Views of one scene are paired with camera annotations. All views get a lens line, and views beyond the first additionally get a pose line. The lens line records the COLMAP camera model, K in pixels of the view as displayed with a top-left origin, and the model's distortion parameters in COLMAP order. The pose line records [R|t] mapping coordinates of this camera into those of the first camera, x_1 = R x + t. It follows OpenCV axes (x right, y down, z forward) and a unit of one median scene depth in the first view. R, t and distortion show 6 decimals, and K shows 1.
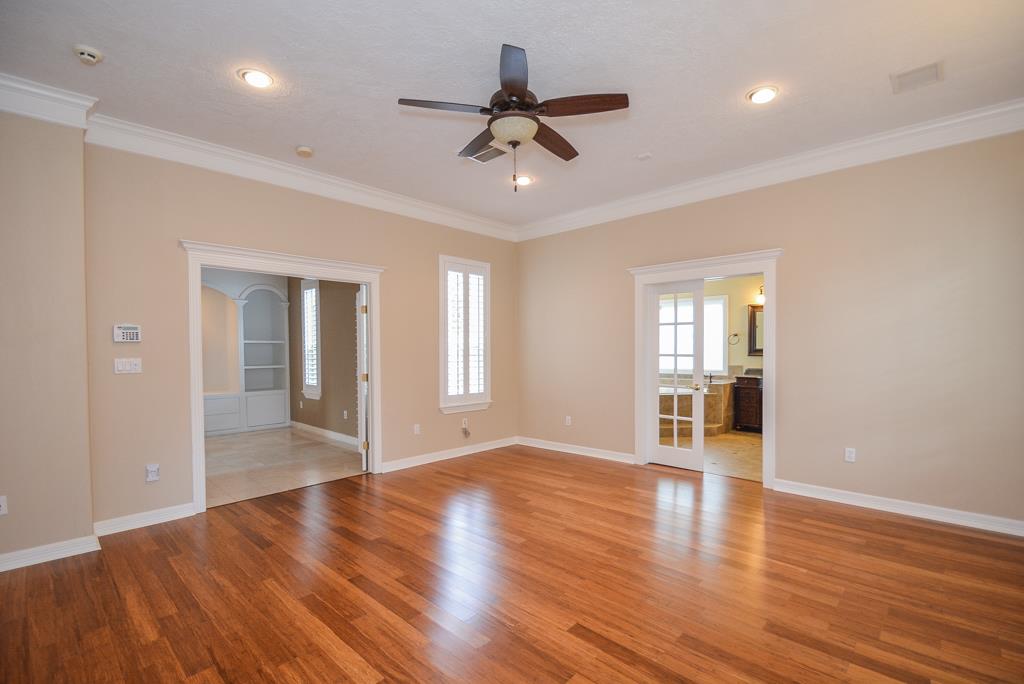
lens RADIAL K [[468.1, 0, 515.2], [0, 468.1, 351.4], [0, 0, 1]] dist [0.001811, -0.011167]
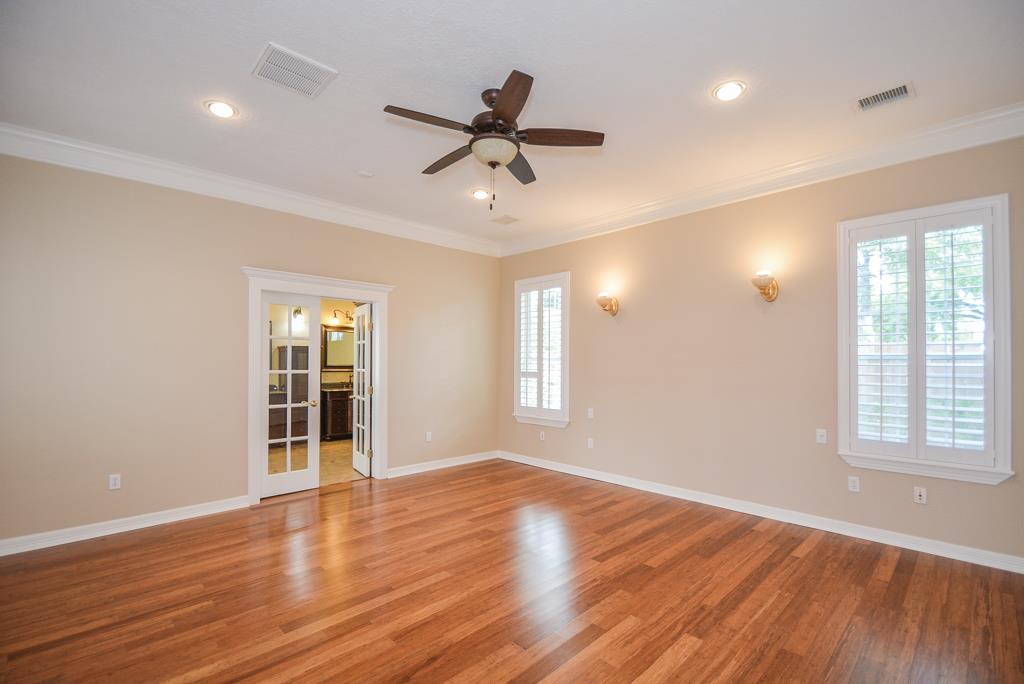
lens RADIAL K [[459.9, 0, 519.1], [0, 459.9, 357.6], [0, 0, 1]] dist [0.002998, -0.011976]
pose [[0.017042, 0.015682, 0.999732, -0.862033], [0.008215, 0.999841, -0.015824, -0.003992], [-0.999821, 0.008483, 0.016911, 0.808441]]
